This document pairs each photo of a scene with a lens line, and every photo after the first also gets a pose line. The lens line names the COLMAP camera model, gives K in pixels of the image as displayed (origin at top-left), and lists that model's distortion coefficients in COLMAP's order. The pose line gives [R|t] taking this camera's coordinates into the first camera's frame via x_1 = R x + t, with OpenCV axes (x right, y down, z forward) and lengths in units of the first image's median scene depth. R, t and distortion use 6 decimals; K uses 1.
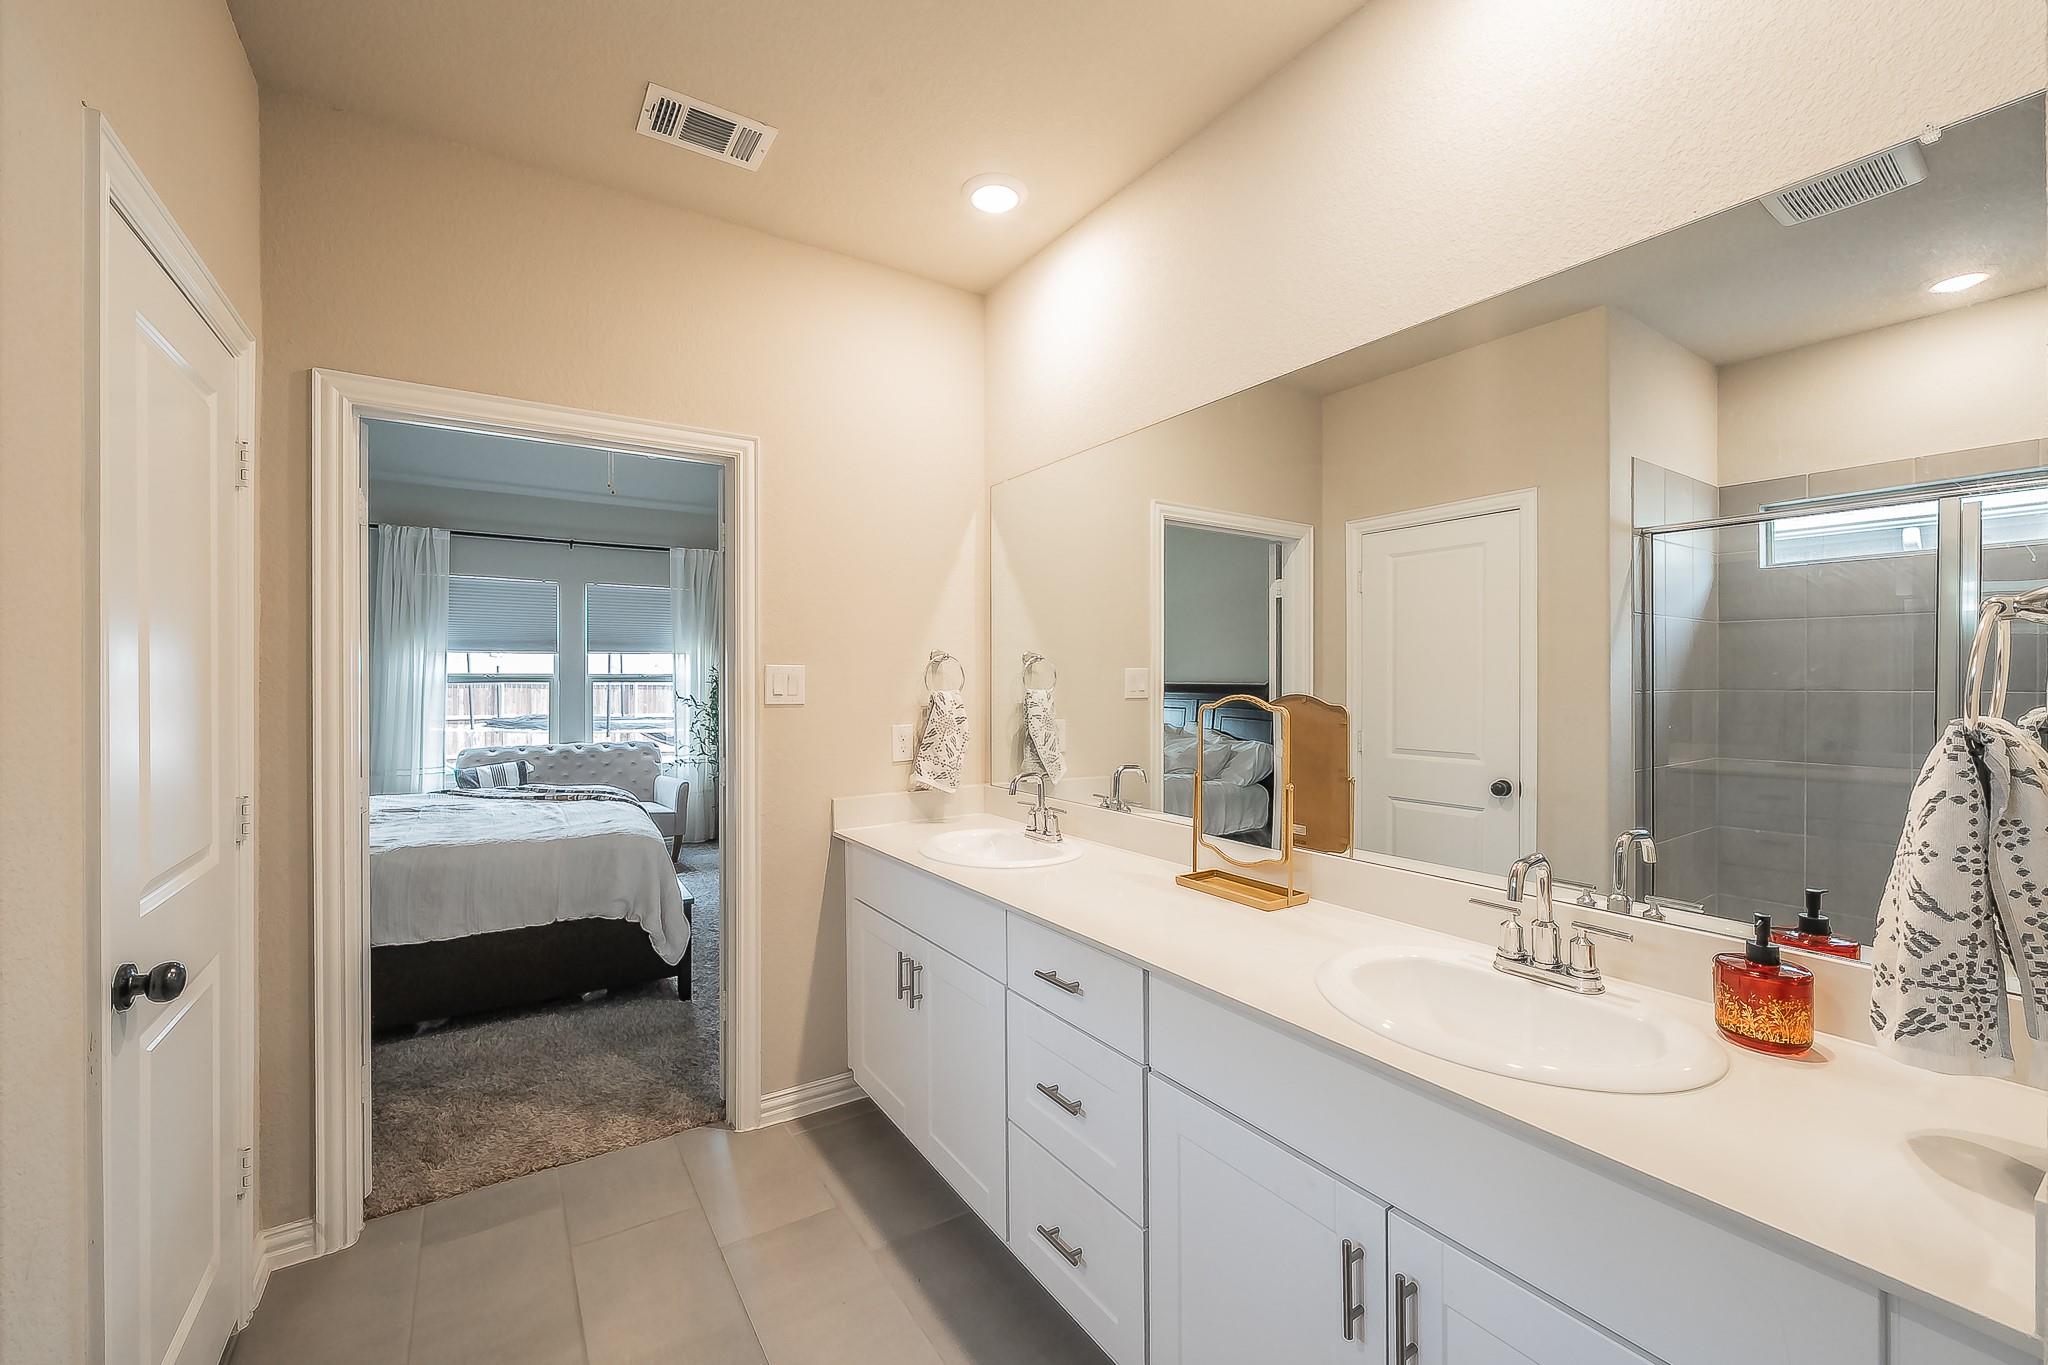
lens RADIAL K [[794.9, 0, 1024.0], [0, 794.9, 682.5], [0, 0, 1]] dist [0.001756, -0.000245]
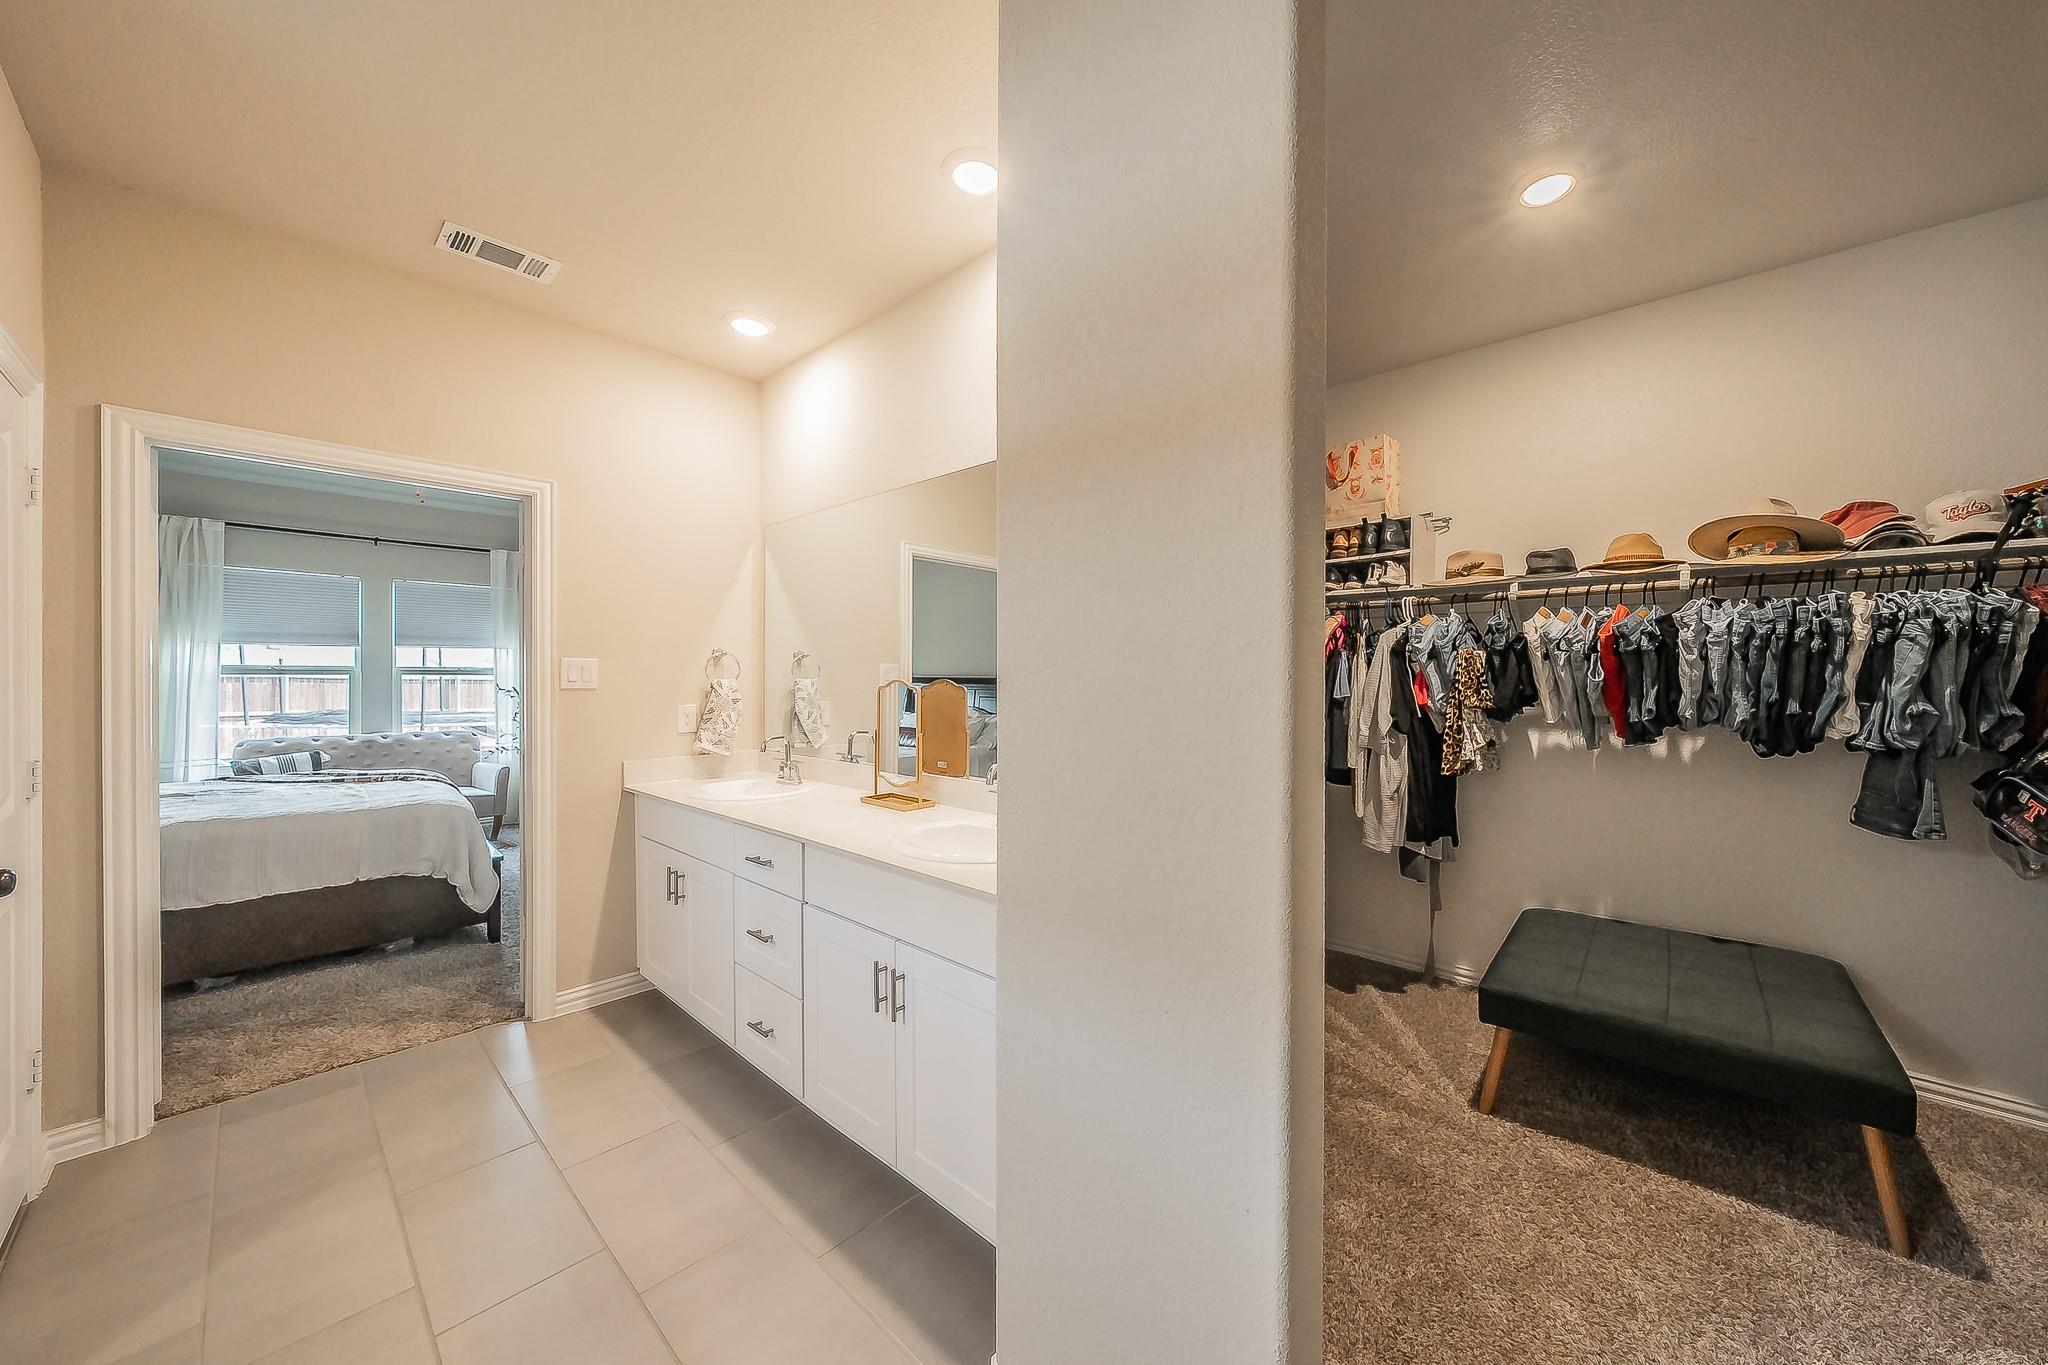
lens RADIAL K [[695.2, 0, 1087.6], [0, 695.2, 680.7], [0, 0, 1]] dist [-0.000119, 0.000532]
pose [[0.961589, 0.001672, 0.274489, 0.163231], [-0.002140, 0.999997, 0.001404, 0.009842], [-0.274486, -0.001938, 0.961589, -0.278187]]
